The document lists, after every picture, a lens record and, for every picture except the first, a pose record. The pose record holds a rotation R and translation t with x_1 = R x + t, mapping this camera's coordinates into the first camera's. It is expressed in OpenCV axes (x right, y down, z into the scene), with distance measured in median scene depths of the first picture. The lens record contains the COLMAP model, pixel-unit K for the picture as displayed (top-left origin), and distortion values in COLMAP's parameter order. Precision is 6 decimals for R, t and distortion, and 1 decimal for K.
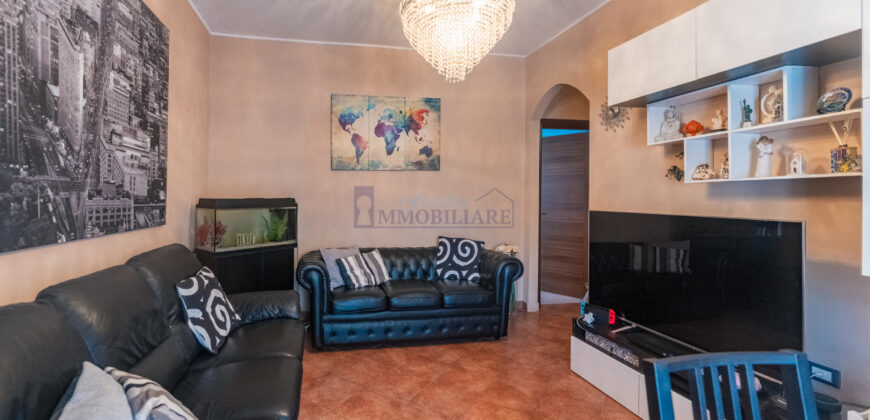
lens RADIAL K [[368.1, 0, 382.9], [0, 368.1, 198.3], [0, 0, 1]] dist [-0.001294, -0.000042]
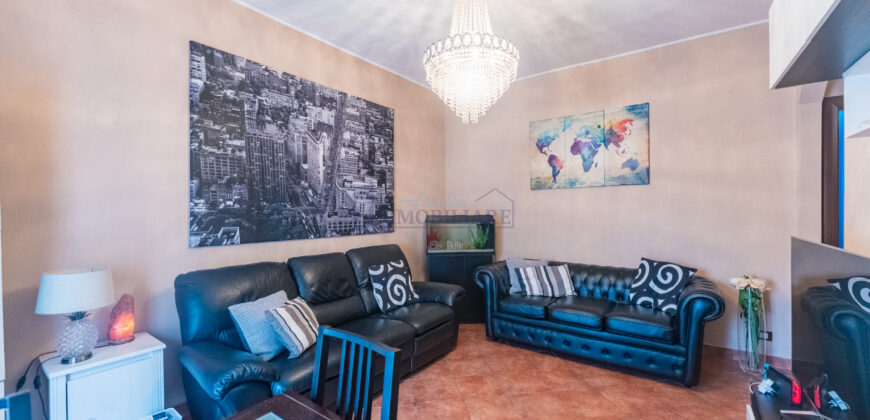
lens RADIAL K [[345.7, 0, 437.6], [0, 345.7, 218.0], [0, 0, 1]] dist [0.000023, -0.000233]
pose [[0.704379, 0.011828, -0.709725, 0.725110], [0.003081, 0.999801, 0.019720, -0.022695], [0.709817, -0.016077, 0.704203, 0.093554]]
